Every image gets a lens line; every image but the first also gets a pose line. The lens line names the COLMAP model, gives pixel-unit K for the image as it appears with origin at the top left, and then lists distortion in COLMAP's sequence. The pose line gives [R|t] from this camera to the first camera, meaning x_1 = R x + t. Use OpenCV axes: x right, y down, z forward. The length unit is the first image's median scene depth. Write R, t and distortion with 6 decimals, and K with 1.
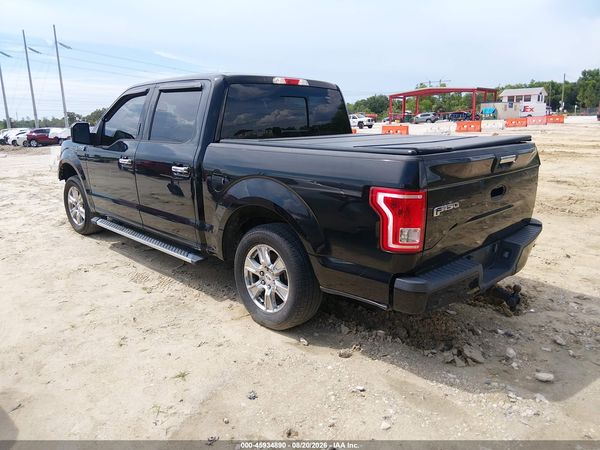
lens RADIAL K [[456.1, 0, 300.0], [0, 456.1, 225.0], [0, 0, 1]] dist [0.089509, -0.167289]
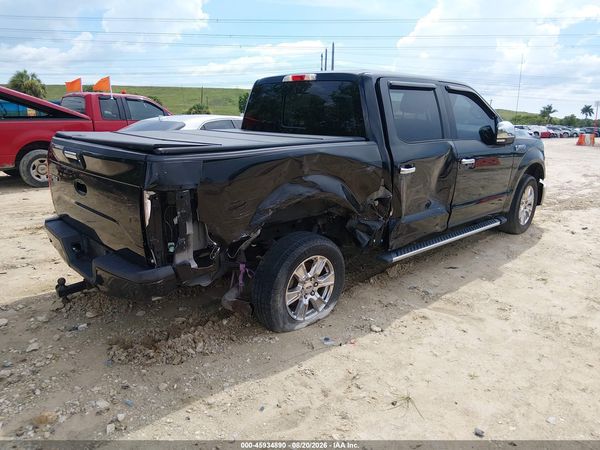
lens RADIAL K [[456.1, 0, 300.0], [0, 456.1, 225.0], [0, 0, 1]] dist [0.089509, -0.167289]
pose [[-0.055291, 0.245123, -0.967914, 1.195818], [-0.230767, 0.940013, 0.251240, -0.309013], [0.971437, 0.237254, 0.004592, 1.257755]]
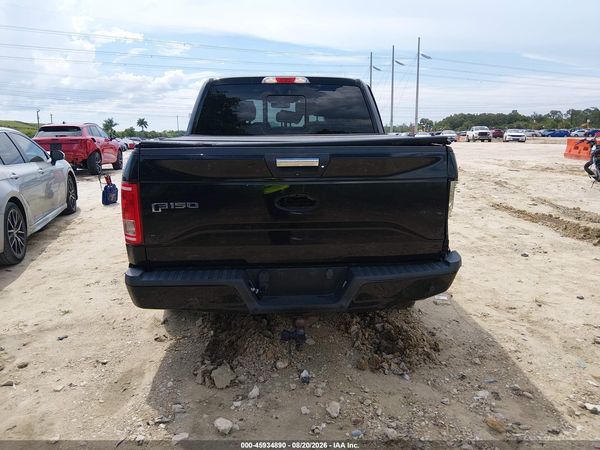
lens RADIAL K [[456.1, 0, 300.0], [0, 456.1, 225.0], [0, 0, 1]] dist [0.089509, -0.167289]
pose [[0.751080, 0.142159, -0.644725, 0.817009], [-0.149707, 0.987778, 0.043398, -0.056659], [0.643014, 0.063924, 0.763182, 0.322209]]
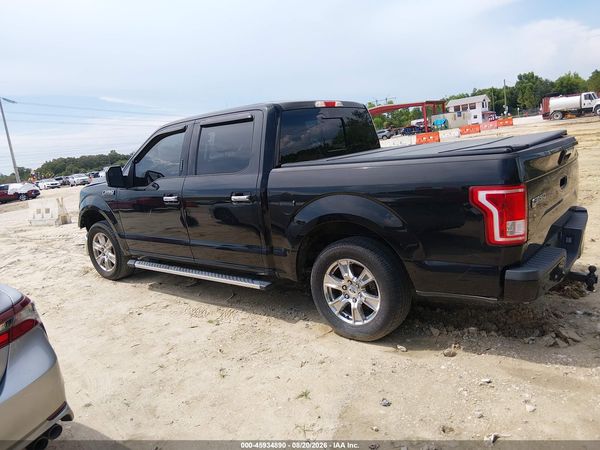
lens RADIAL K [[456.1, 0, 300.0], [0, 456.1, 225.0], [0, 0, 1]] dist [0.089509, -0.167289]
pose [[0.989908, -0.118458, 0.077775, -0.233820], [0.122753, 0.991023, -0.052969, 0.008381], [-0.070802, 0.061982, 0.995563, -0.018560]]
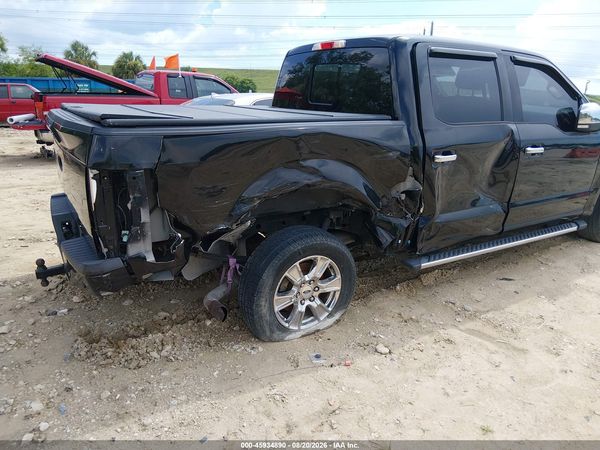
lens RADIAL K [[456.1, 0, 300.0], [0, 456.1, 225.0], [0, 0, 1]] dist [0.089509, -0.167289]
pose [[-0.246763, 0.267334, -0.931472, 1.031097], [-0.235711, 0.915772, 0.325272, -0.320389], [0.939973, 0.299823, -0.162965, 1.394966]]
